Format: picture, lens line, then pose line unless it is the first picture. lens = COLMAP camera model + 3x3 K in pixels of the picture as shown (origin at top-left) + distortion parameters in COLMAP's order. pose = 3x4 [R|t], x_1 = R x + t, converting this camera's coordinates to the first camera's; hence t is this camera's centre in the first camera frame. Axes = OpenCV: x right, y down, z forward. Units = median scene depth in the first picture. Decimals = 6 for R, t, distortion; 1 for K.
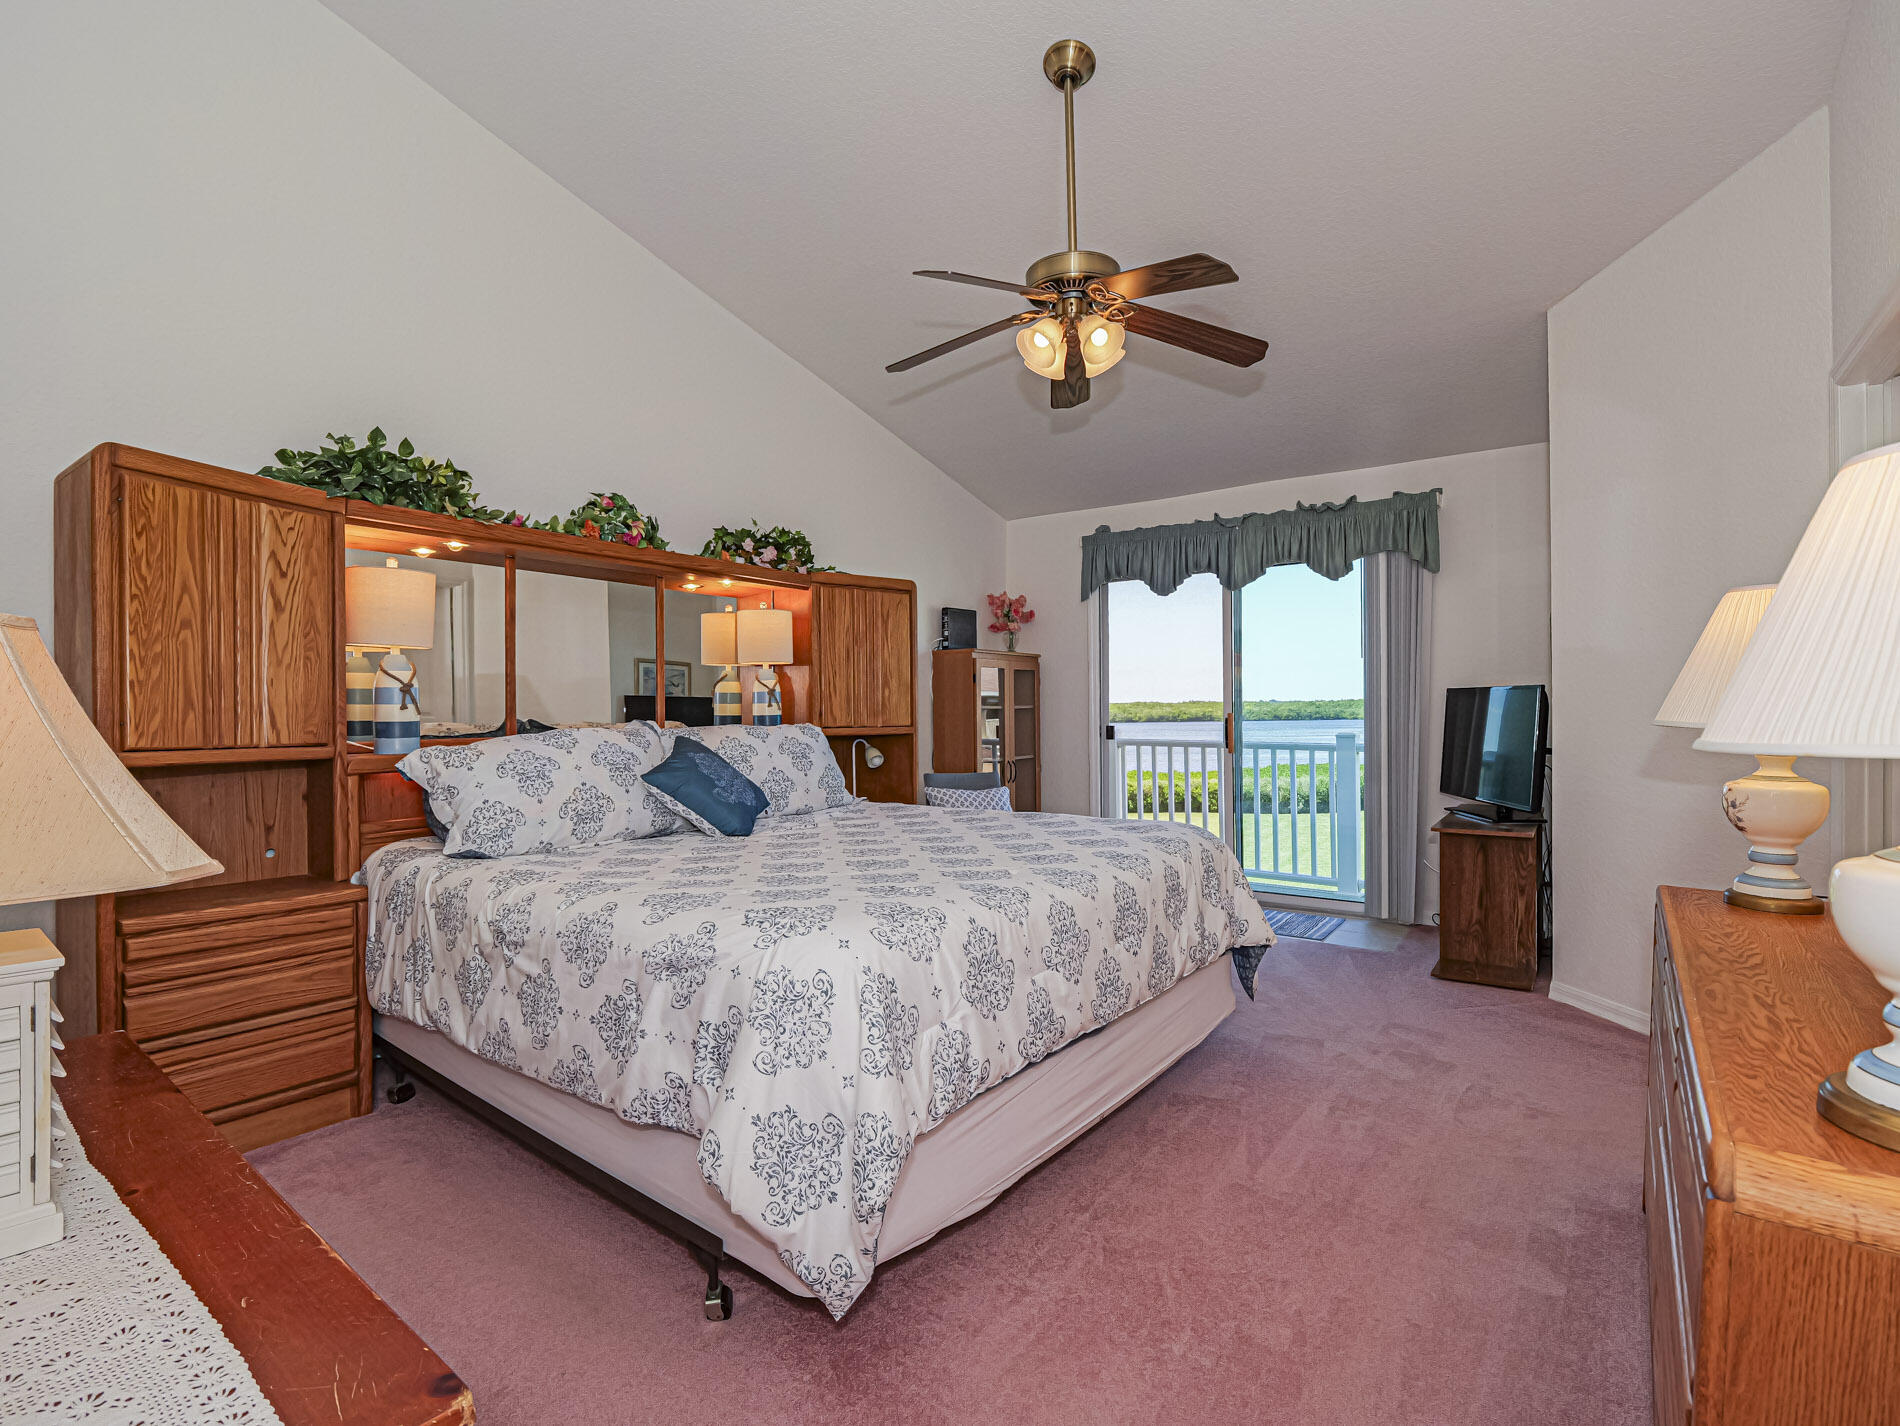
lens RADIAL K [[923.7, 0, 958.4], [0, 923.7, 708.1], [0, 0, 1]] dist [-0.015708, 0.001177]
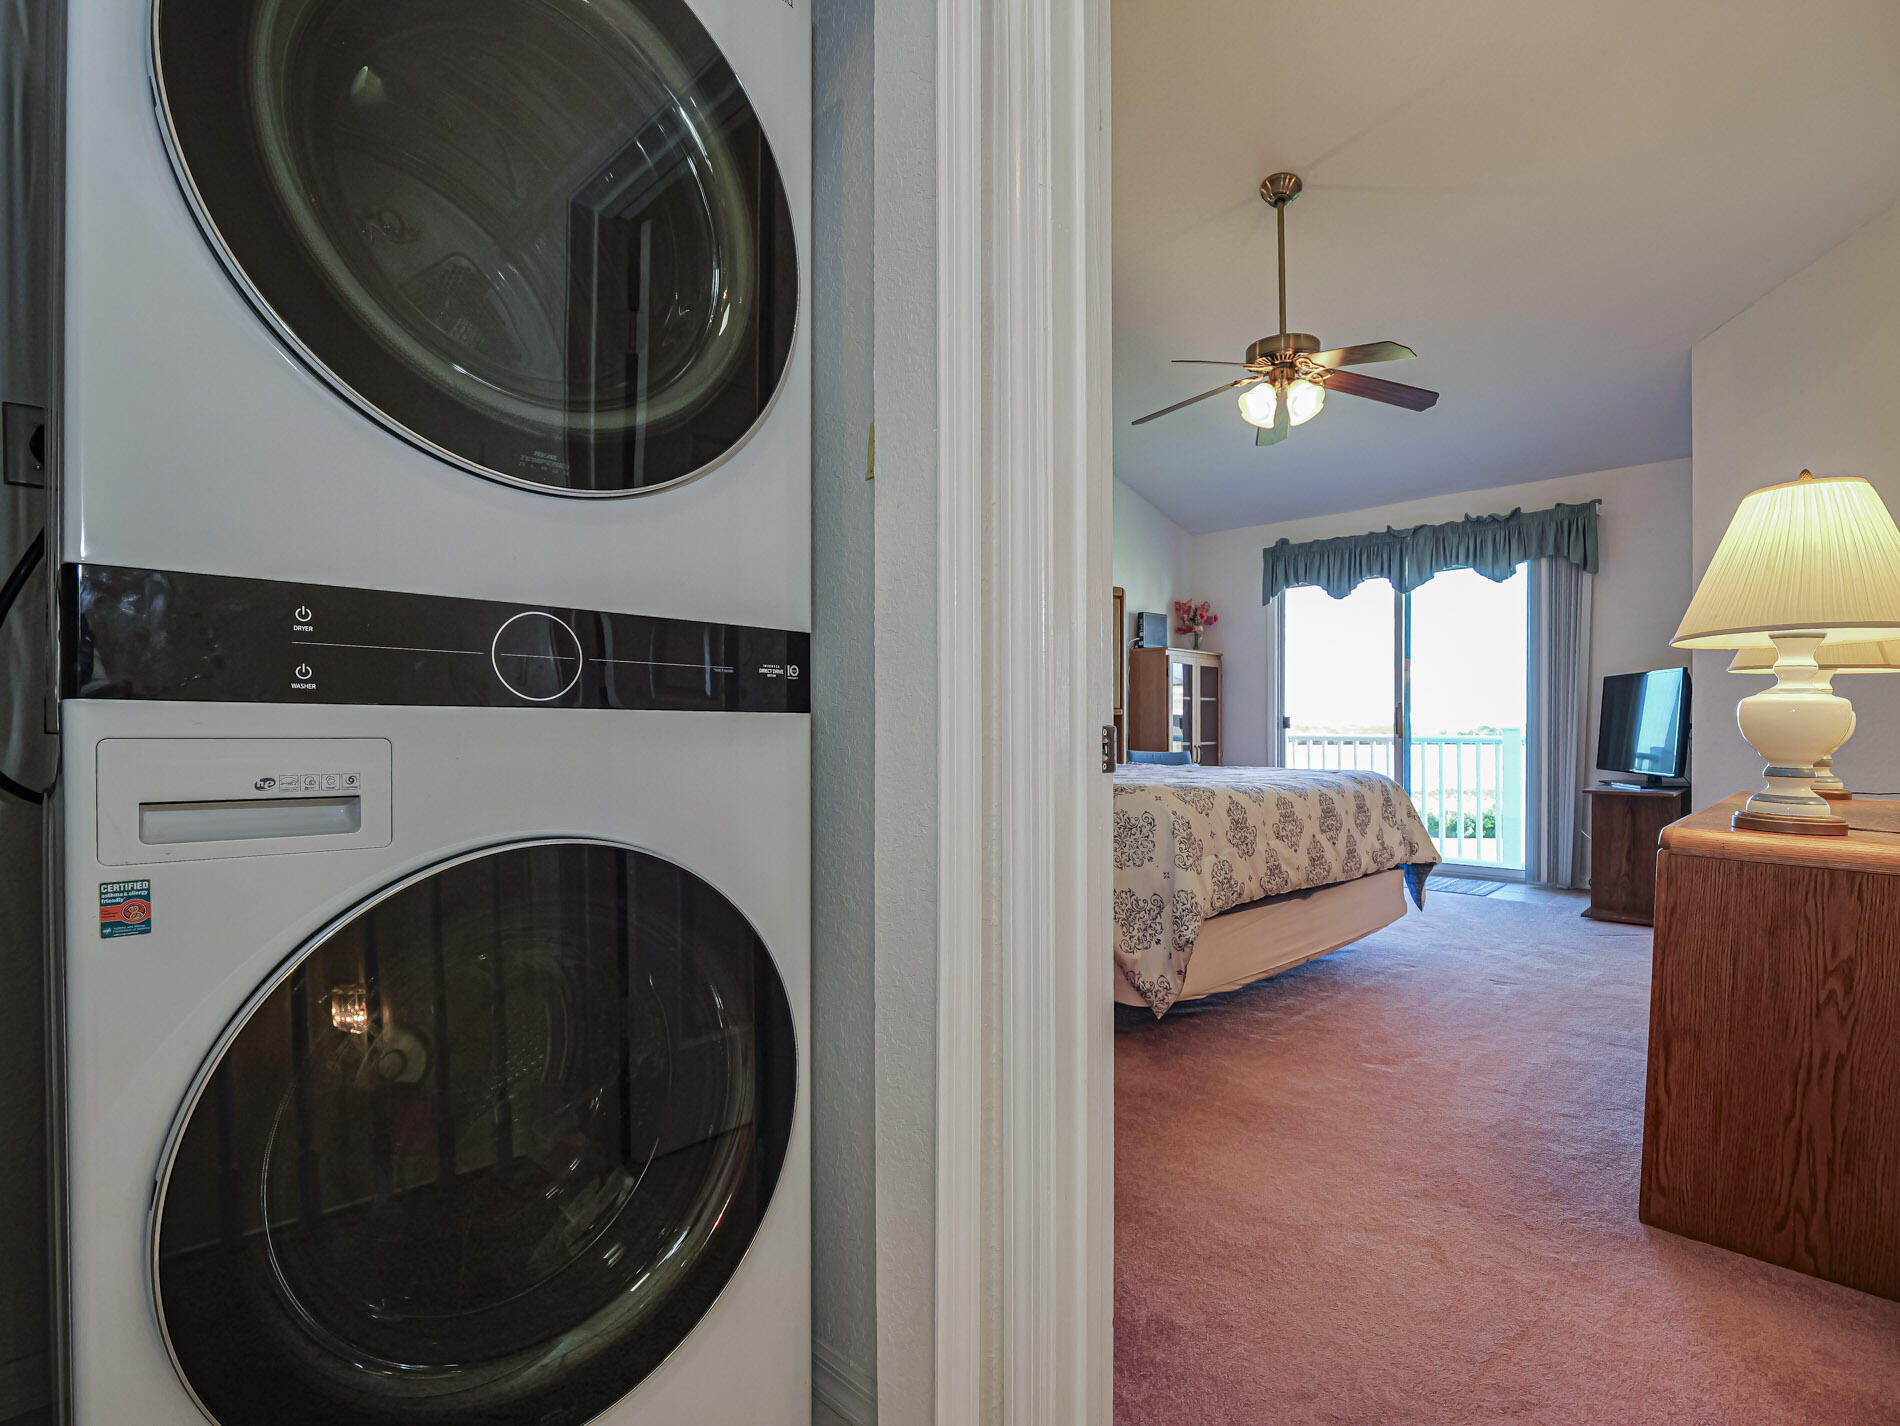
lens RADIAL K [[923.7, 0, 958.4], [0, 923.7, 728.0], [0, 0, 1]] dist [-0.015708, 0.001177]
pose [[0.988253, 0.010405, -0.152473, -0.085460], [-0.010153, 0.999946, 0.002428, 0.050222], [0.152490, -0.000852, 0.988305, -0.249323]]
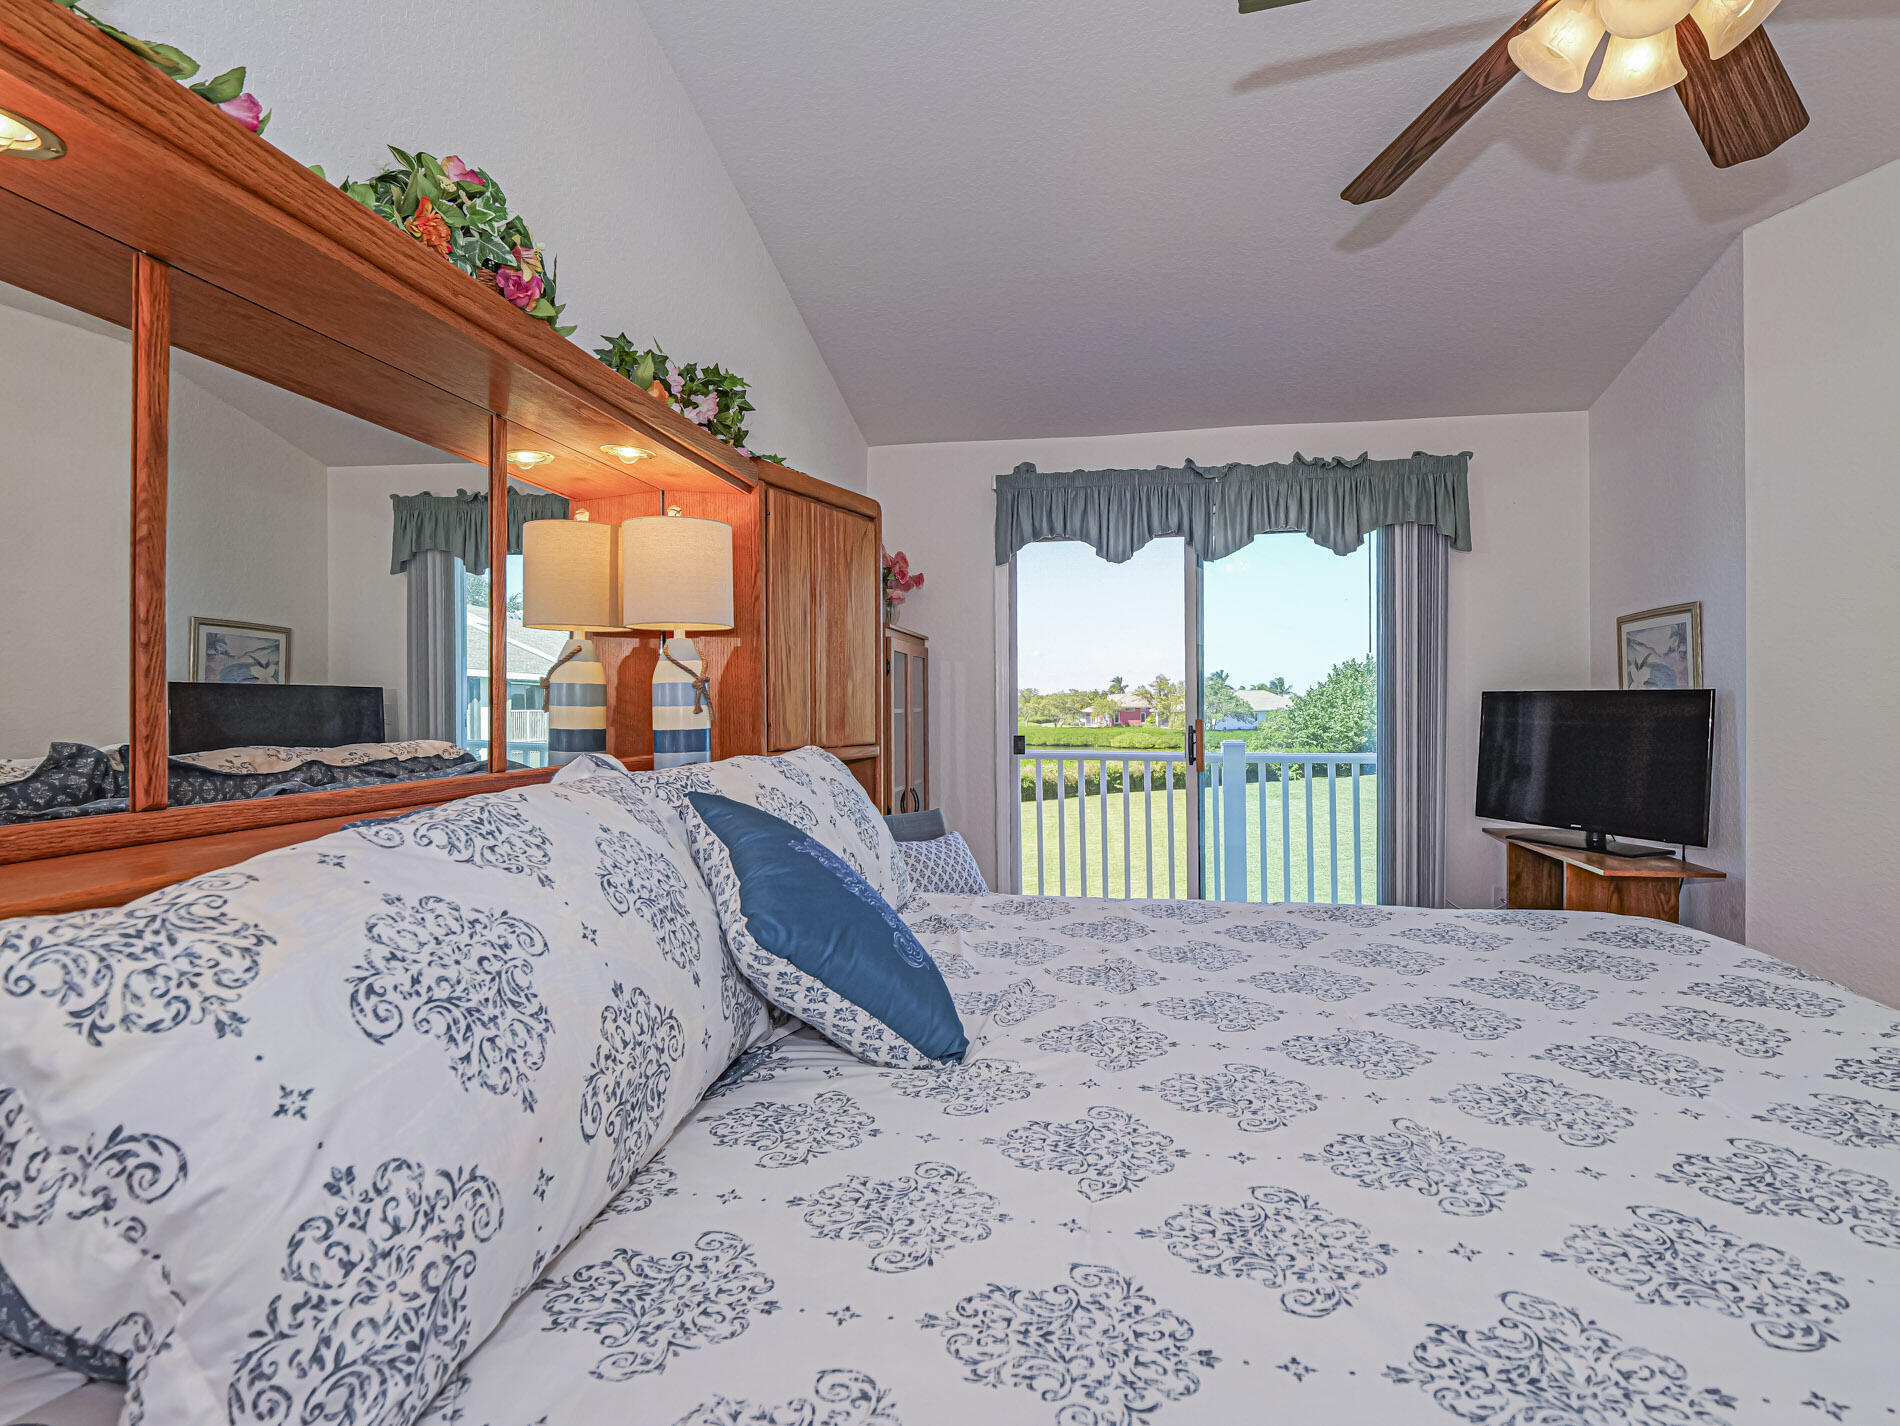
lens RADIAL K [[953.0, 0, 947.8], [0, 953.0, 719.2], [0, 0, 1]] dist [0.005361, -0.000462]
pose [[0.906020, 0.002515, 0.423228, -0.285922], [-0.008837, 0.999877, 0.012976, -0.005218], [-0.423143, -0.015497, 0.905930, 0.442412]]
